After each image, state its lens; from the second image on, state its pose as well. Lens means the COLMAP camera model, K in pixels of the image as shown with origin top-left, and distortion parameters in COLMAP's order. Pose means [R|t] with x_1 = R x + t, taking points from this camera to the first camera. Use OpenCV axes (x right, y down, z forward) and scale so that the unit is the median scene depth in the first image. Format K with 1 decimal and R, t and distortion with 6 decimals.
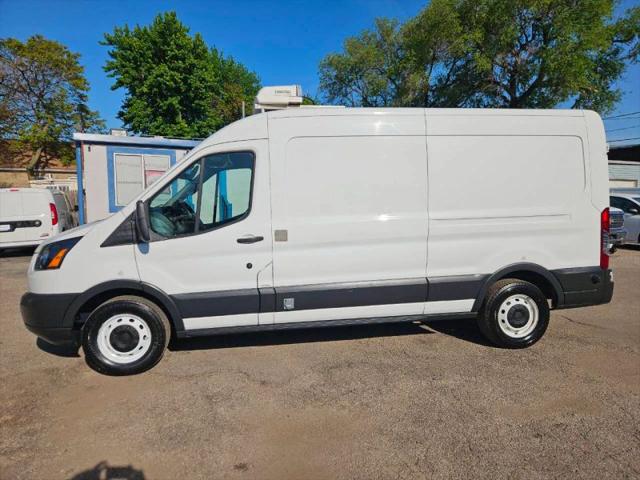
lens RADIAL K [[428.5, 0, 320.5], [0, 428.5, 239.7], [0, 0, 1]] dist [0.061680, -0.047037]
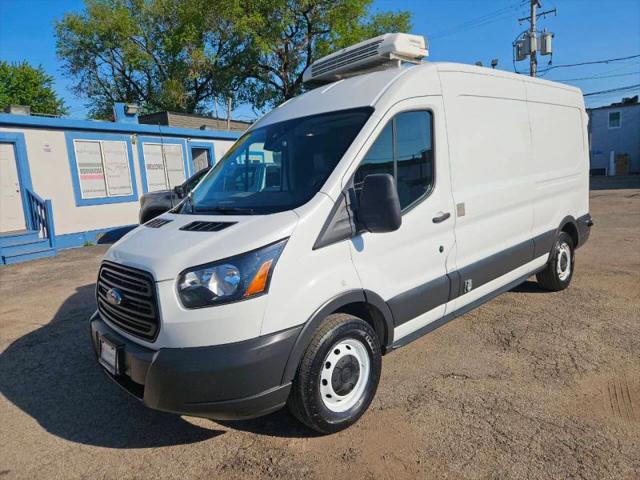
lens RADIAL K [[428.5, 0, 320.2], [0, 428.5, 241.7], [0, 0, 1]] dist [0.061680, -0.047037]
pose [[0.825144, -0.132911, 0.549065, -0.098440], [0.113828, 0.991112, 0.068854, -0.004553], [-0.553336, 0.005685, 0.832938, 0.051708]]
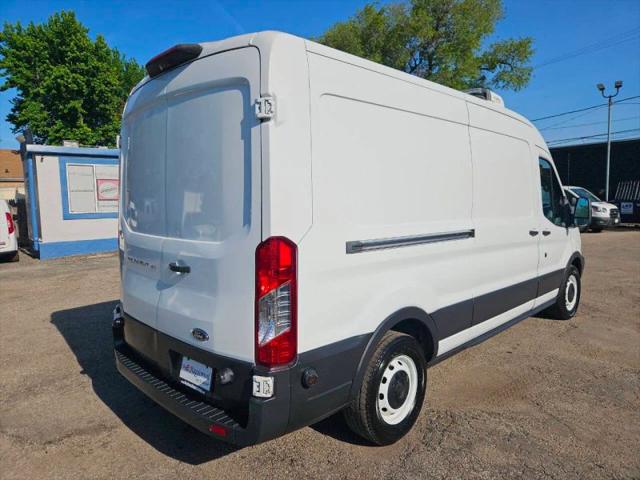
lens RADIAL K [[428.5, 0, 318.9], [0, 428.5, 237.3], [0, 0, 1]] dist [0.061680, -0.047037]
pose [[0.974553, -0.041491, 0.220282, -0.043075], [0.044128, 0.999001, -0.007062, 0.004706], [-0.219769, 0.016603, 0.975411, -0.055980]]
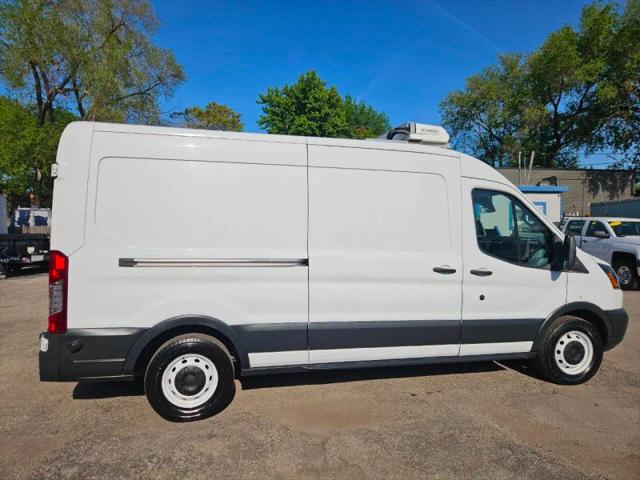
lens RADIAL K [[428.5, 0, 314.3], [0, 428.5, 239.4], [0, 0, 1]] dist [0.061680, -0.047037]
pose [[0.945603, 0.013112, -0.325059, 0.052823], [-0.036248, 0.997212, -0.065221, 0.005843], [0.323297, 0.073456, 0.943442, -0.069095]]
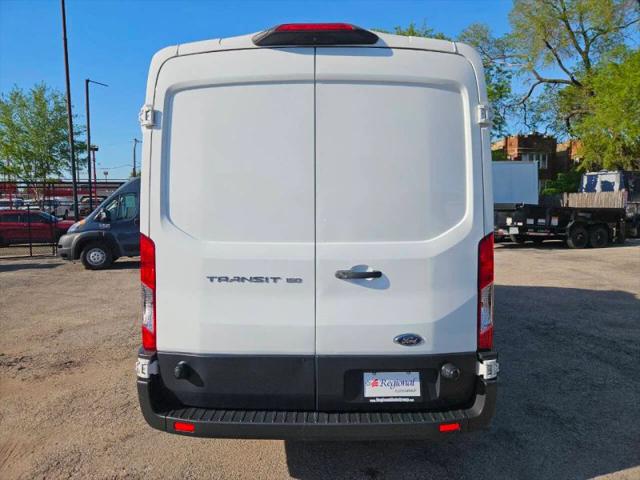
lens RADIAL K [[428.5, 0, 318.2], [0, 428.5, 234.4], [0, 0, 1]] dist [0.061680, -0.047037]
pose [[-0.183515, 0.085626, -0.979281, 0.063269], [-0.077610, 0.991827, 0.101267, -0.017743], [0.979948, 0.094586, -0.175370, 0.164004]]
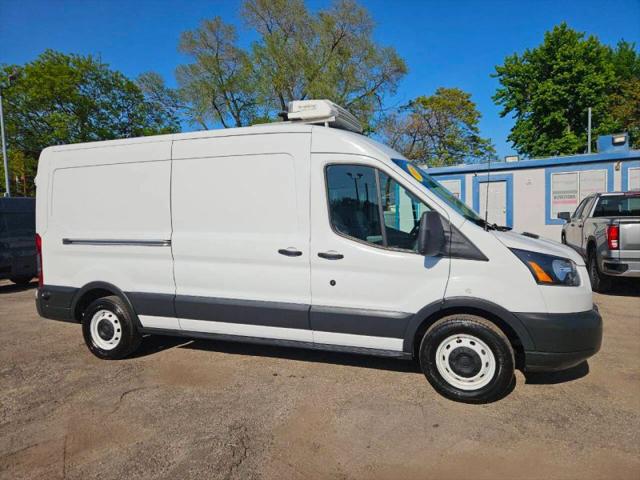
lens RADIAL K [[428.5, 0, 313.0], [0, 428.5, 243.7], [0, 0, 1]] dist [0.061680, -0.047037]
pose [[0.589980, 0.028209, -0.806925, 0.145457], [-0.053547, 0.998556, -0.004242, 0.003051], [0.805640, 0.045712, 0.590639, -0.006936]]
